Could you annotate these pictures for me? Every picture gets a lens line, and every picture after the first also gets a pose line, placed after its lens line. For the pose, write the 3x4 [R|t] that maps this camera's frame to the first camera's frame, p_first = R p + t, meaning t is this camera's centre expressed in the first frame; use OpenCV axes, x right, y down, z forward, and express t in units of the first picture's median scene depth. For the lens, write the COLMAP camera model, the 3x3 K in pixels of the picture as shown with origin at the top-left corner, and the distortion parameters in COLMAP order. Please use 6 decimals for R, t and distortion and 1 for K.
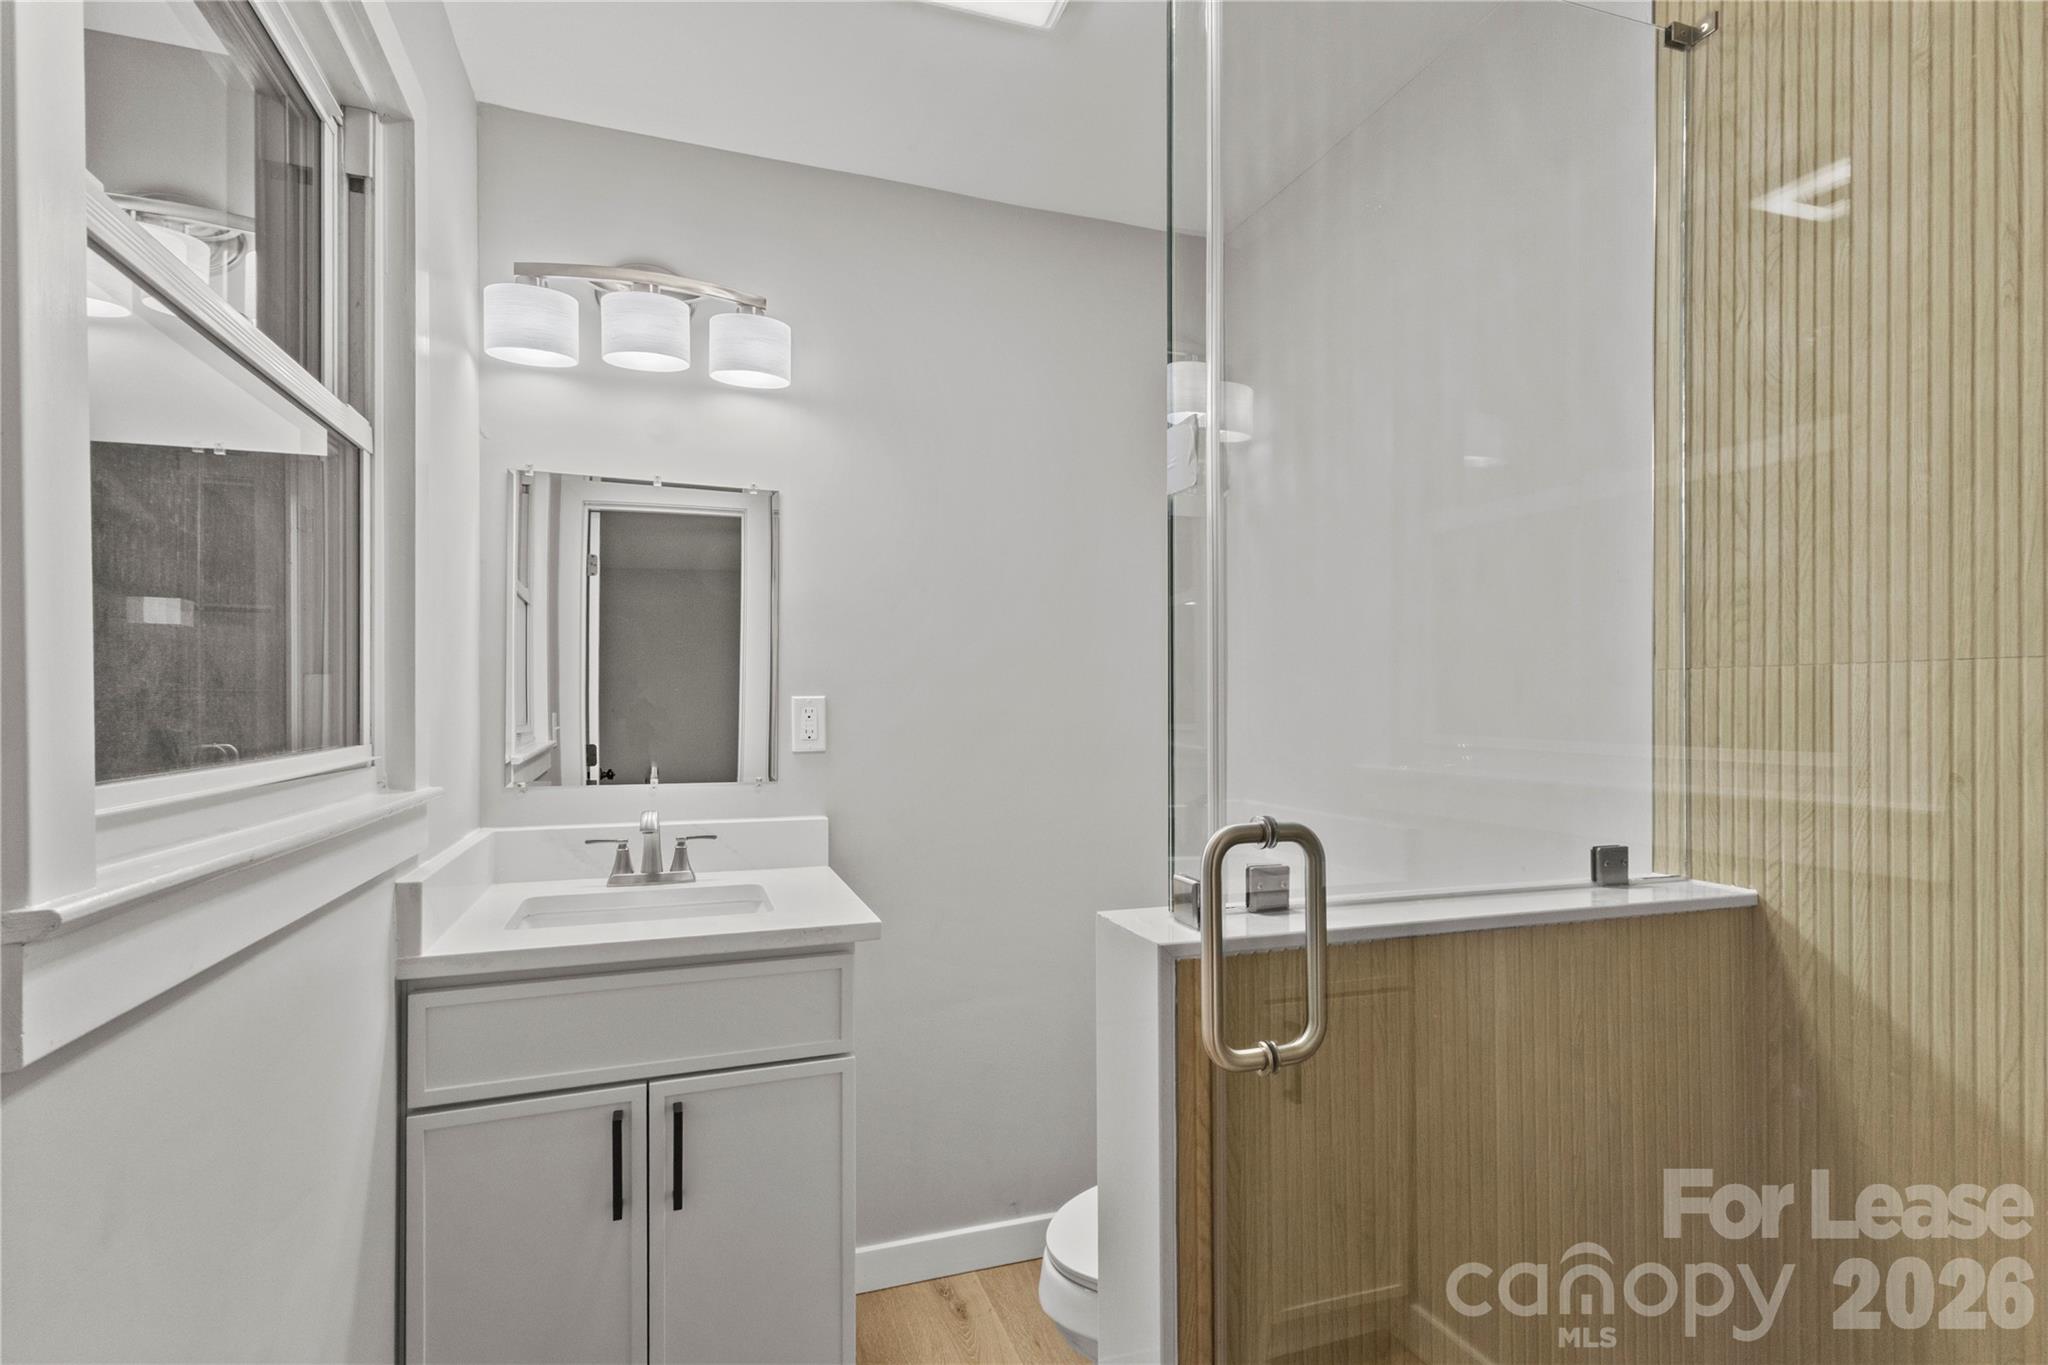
lens RADIAL K [[955.3, 0, 1017.6], [0, 955.3, 704.7], [0, 0, 1]] dist [0.007641, 0.001551]
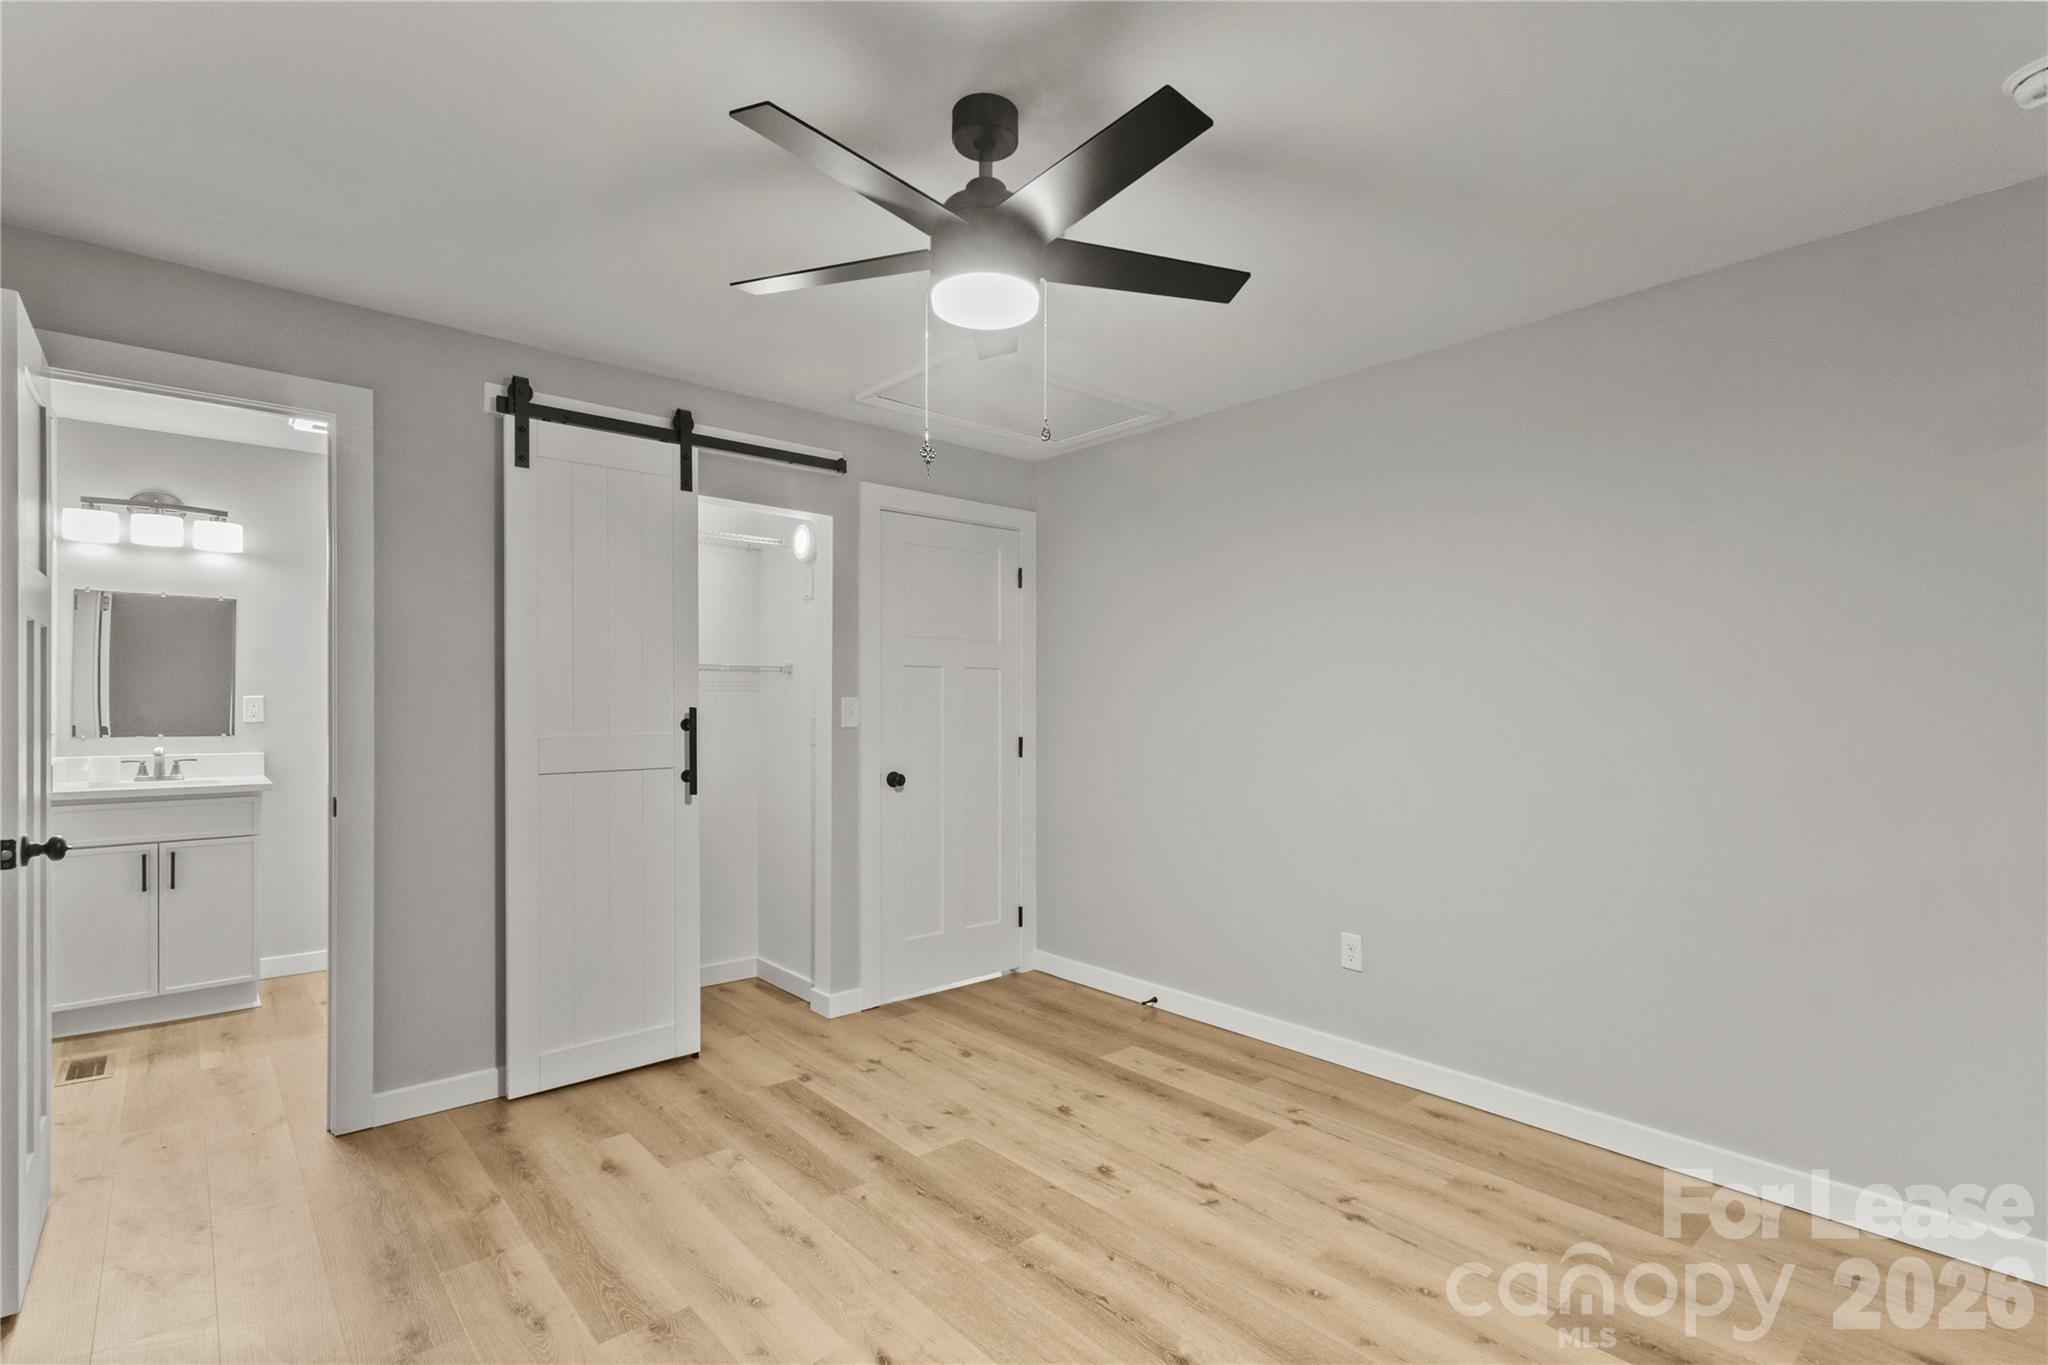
lens RADIAL K [[955.3, 0, 1011.7], [0, 955.3, 697.0], [0, 0, 1]] dist [0.007641, 0.001551]
pose [[0.931862, 0.005049, 0.362778, 0.651415], [-0.003243, 0.999979, -0.005586, -0.000060], [-0.362799, 0.004029, 0.931859, -1.802030]]
